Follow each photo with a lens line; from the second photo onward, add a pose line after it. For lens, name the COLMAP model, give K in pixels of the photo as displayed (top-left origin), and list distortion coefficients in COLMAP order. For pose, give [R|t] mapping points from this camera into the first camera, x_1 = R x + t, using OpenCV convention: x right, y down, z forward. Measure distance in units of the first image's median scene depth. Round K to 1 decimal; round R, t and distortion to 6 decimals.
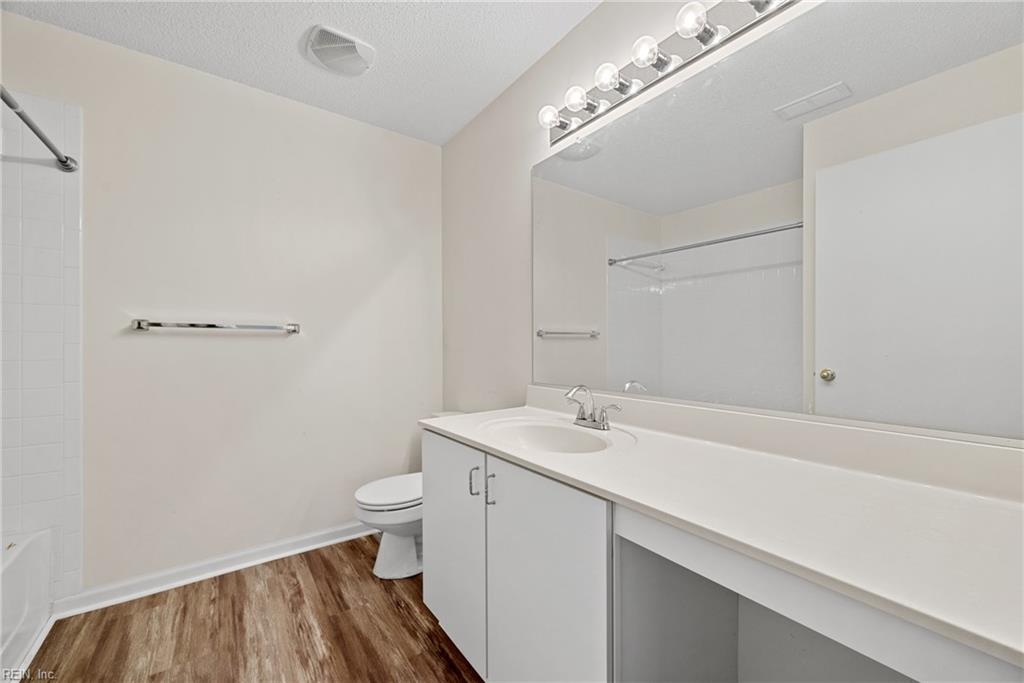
lens RADIAL K [[398.1, 0, 513.7], [0, 398.1, 347.0], [0, 0, 1]] dist [-0.000440, -0.000034]
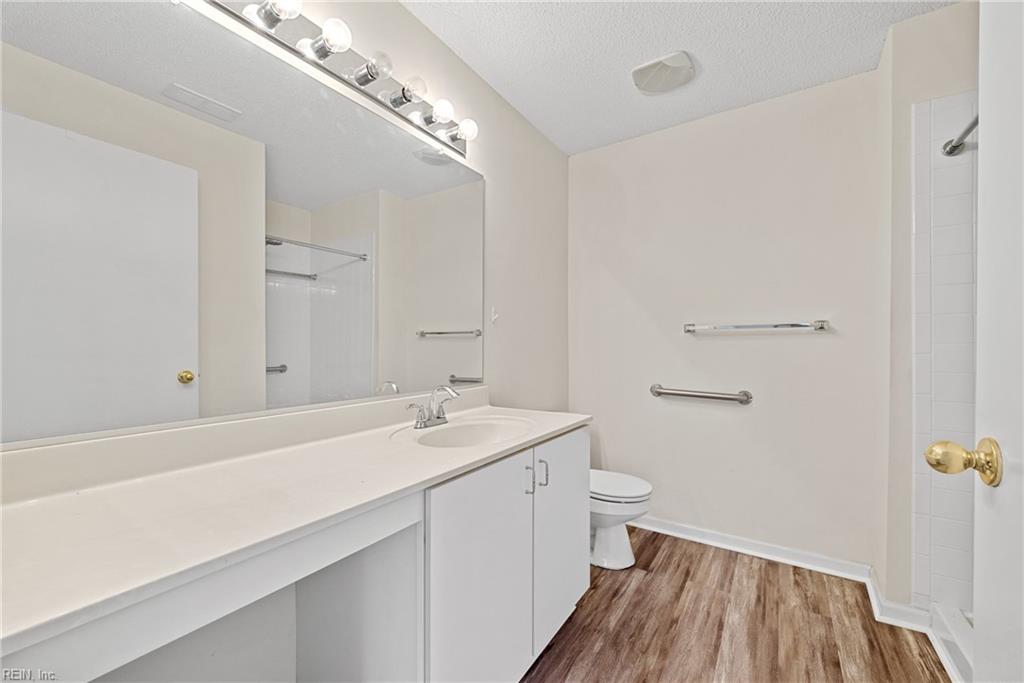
lens RADIAL K [[398.1, 0, 513.7], [0, 398.1, 347.0], [0, 0, 1]] dist [-0.000440, -0.000034]
pose [[-0.343869, 0.011012, 0.938953, -1.244703], [0.011011, 0.999910, -0.007695, 0.008770], [-0.938953, 0.007693, -0.343959, 1.676130]]
